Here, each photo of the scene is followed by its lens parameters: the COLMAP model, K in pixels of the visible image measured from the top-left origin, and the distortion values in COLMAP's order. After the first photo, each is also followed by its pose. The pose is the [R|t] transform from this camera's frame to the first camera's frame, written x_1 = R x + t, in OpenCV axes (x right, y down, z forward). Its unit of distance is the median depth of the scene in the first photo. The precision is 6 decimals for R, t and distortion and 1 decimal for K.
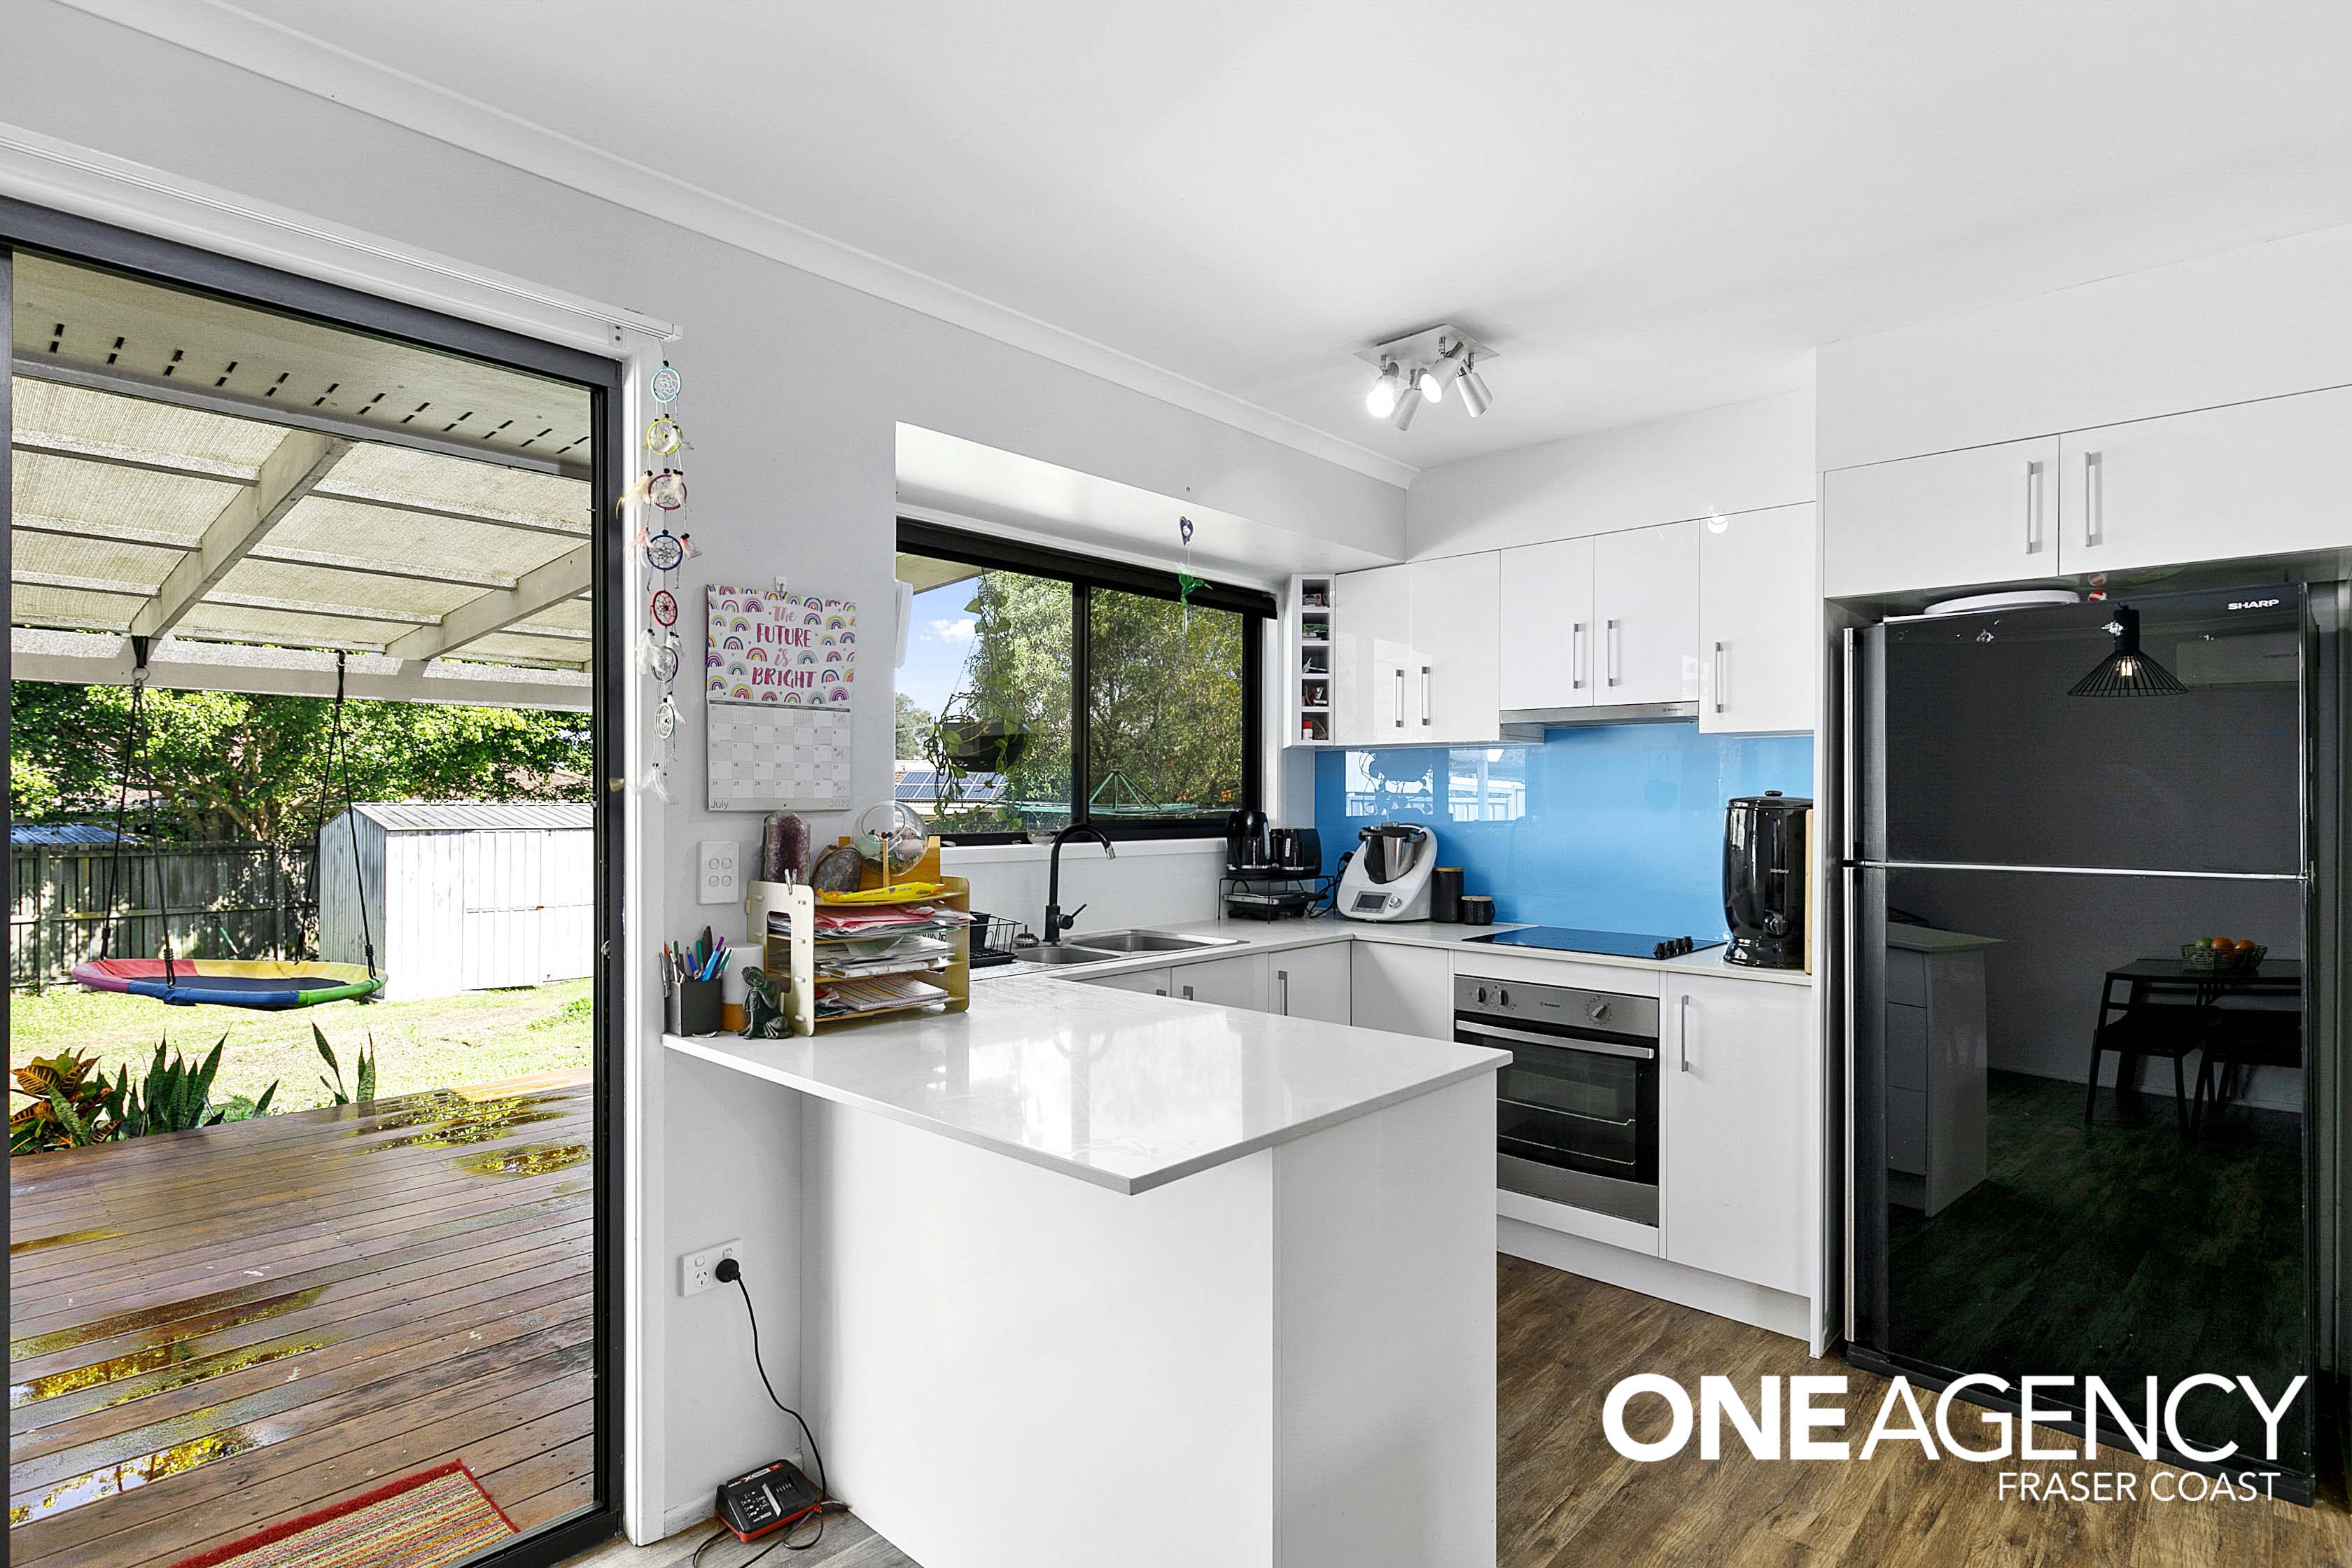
lens RADIAL K [[1180.7, 0, 1184.1], [0, 1180.7, 768.1], [0, 0, 1]] dist [-0.006184, 0.000549]
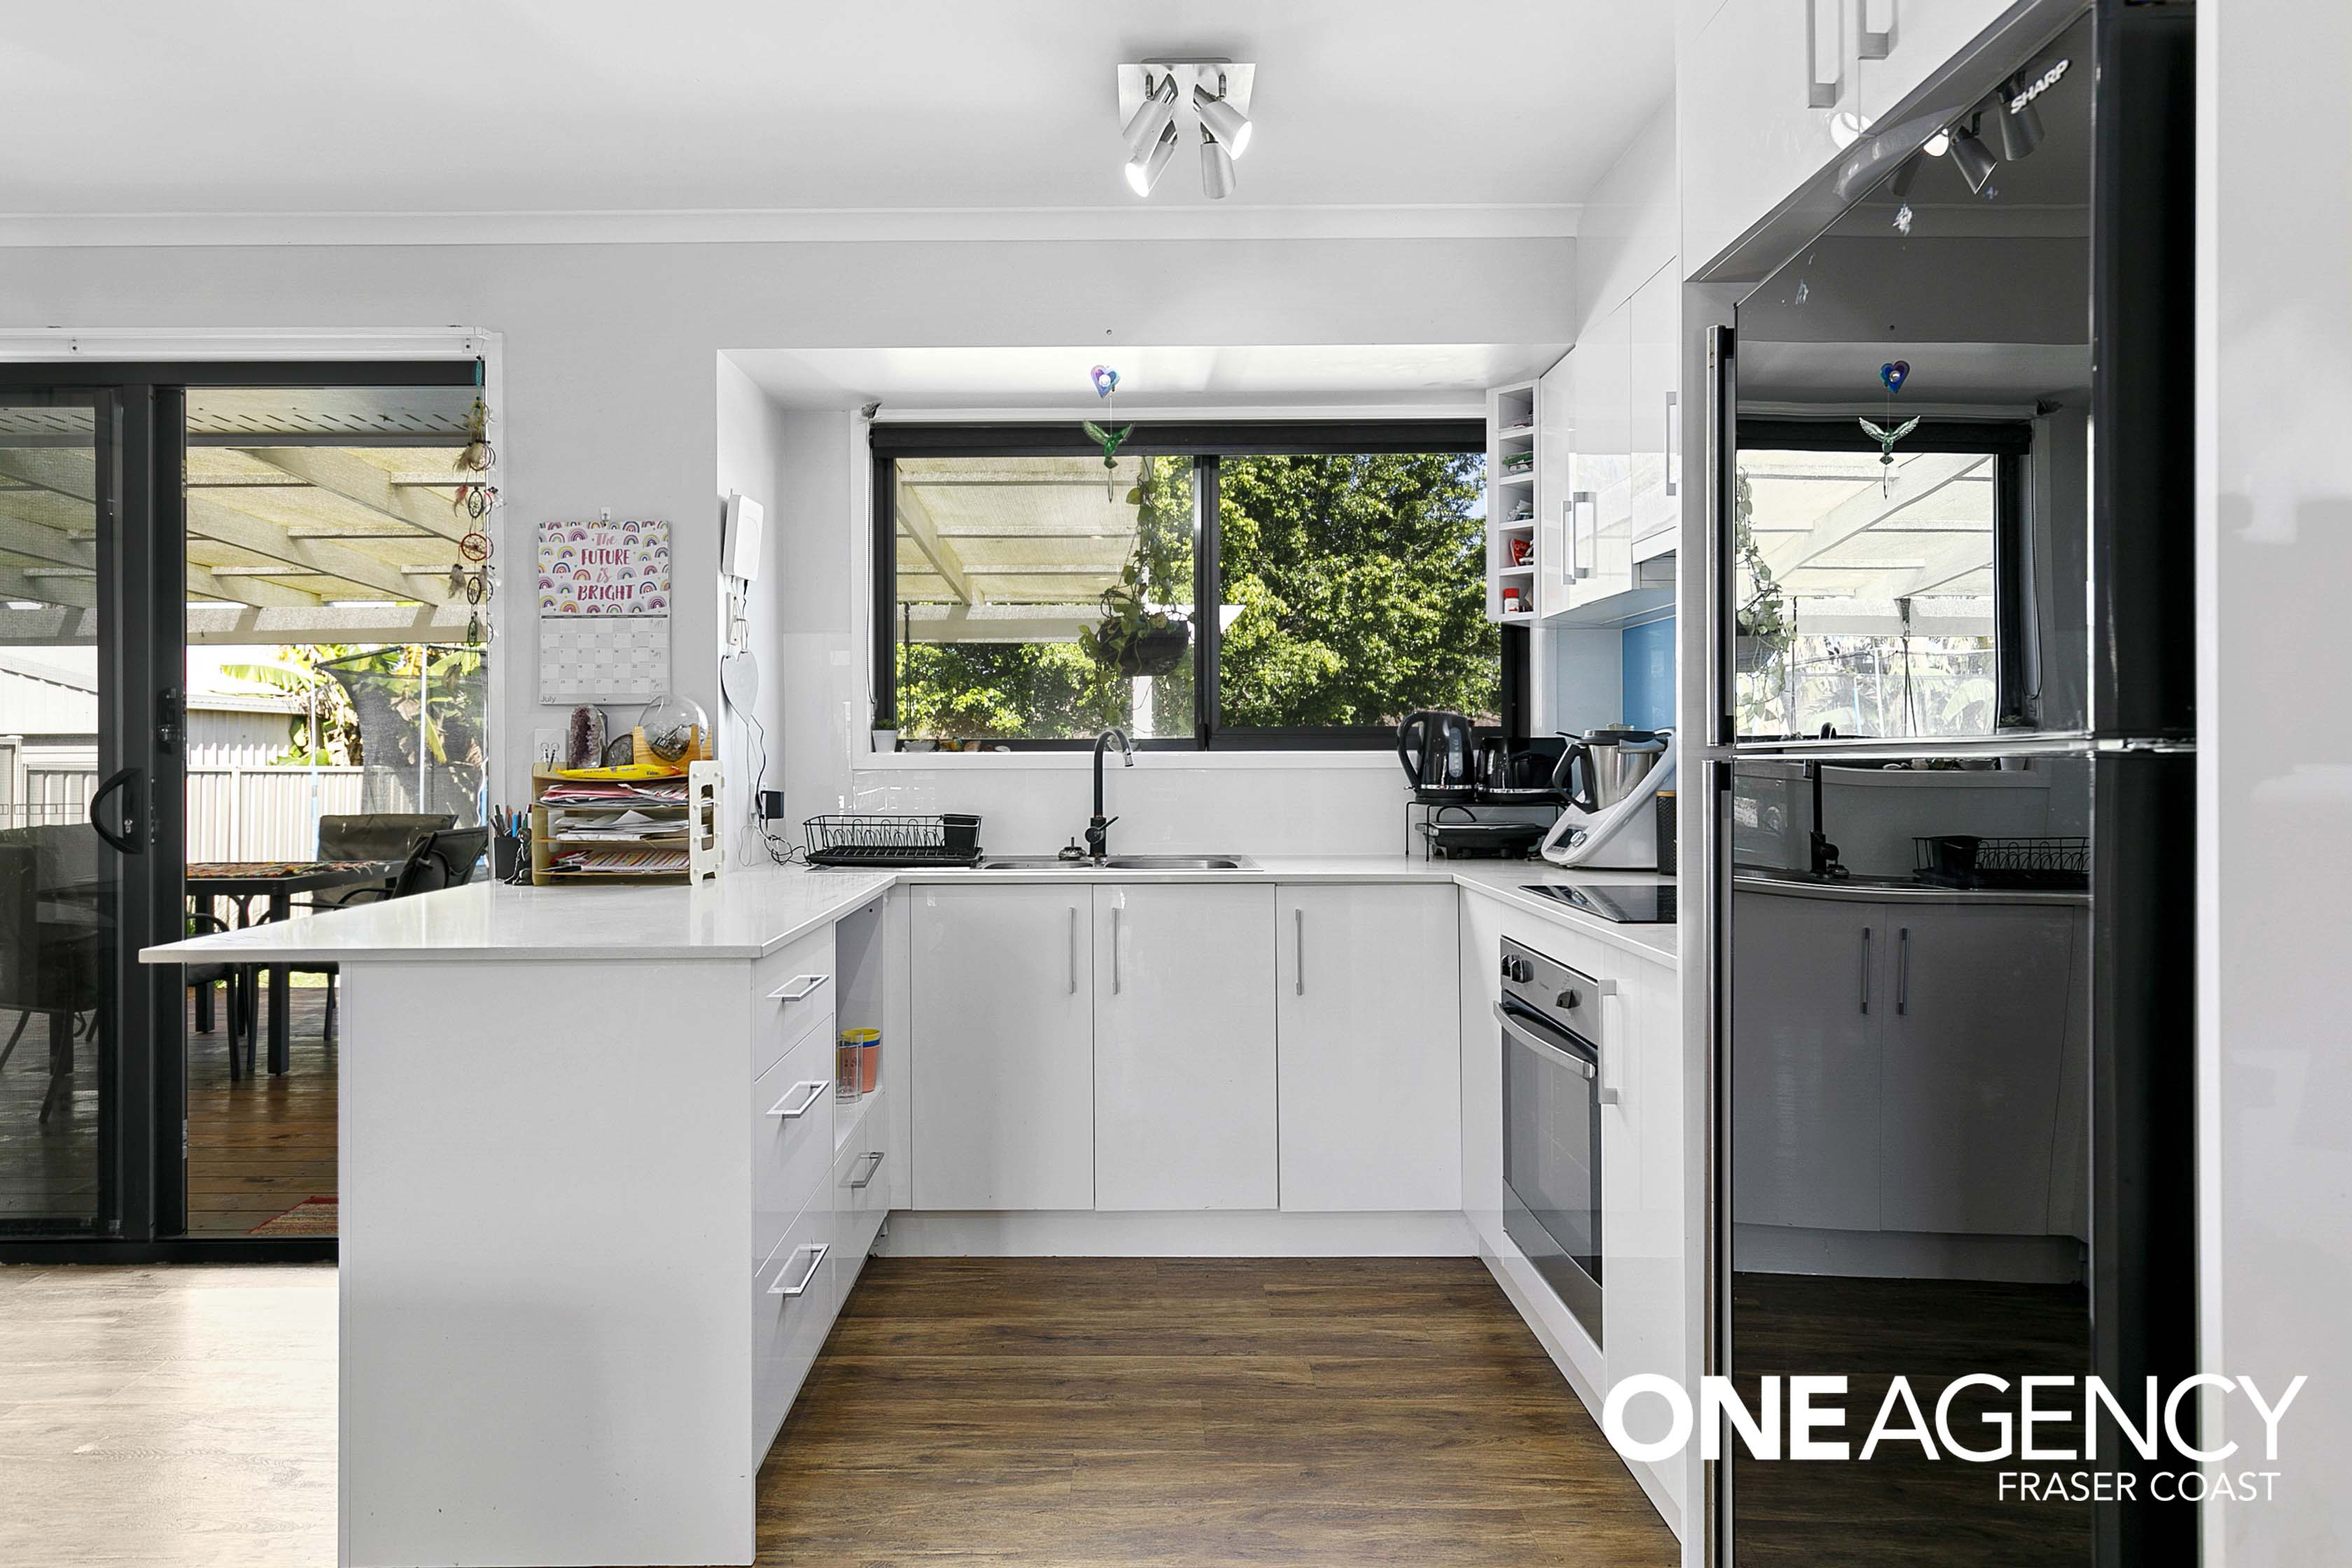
lens RADIAL K [[1447.9, 0, 1169.2], [0, 1447.9, 720.3], [0, 0, 1]] dist [0.004511, 0.000818]
pose [[0.667891, -0.022963, -0.743905, 1.080370], [0.024252, 0.999665, -0.009085, 0.076220], [0.743864, -0.011973, 0.668224, 0.429895]]
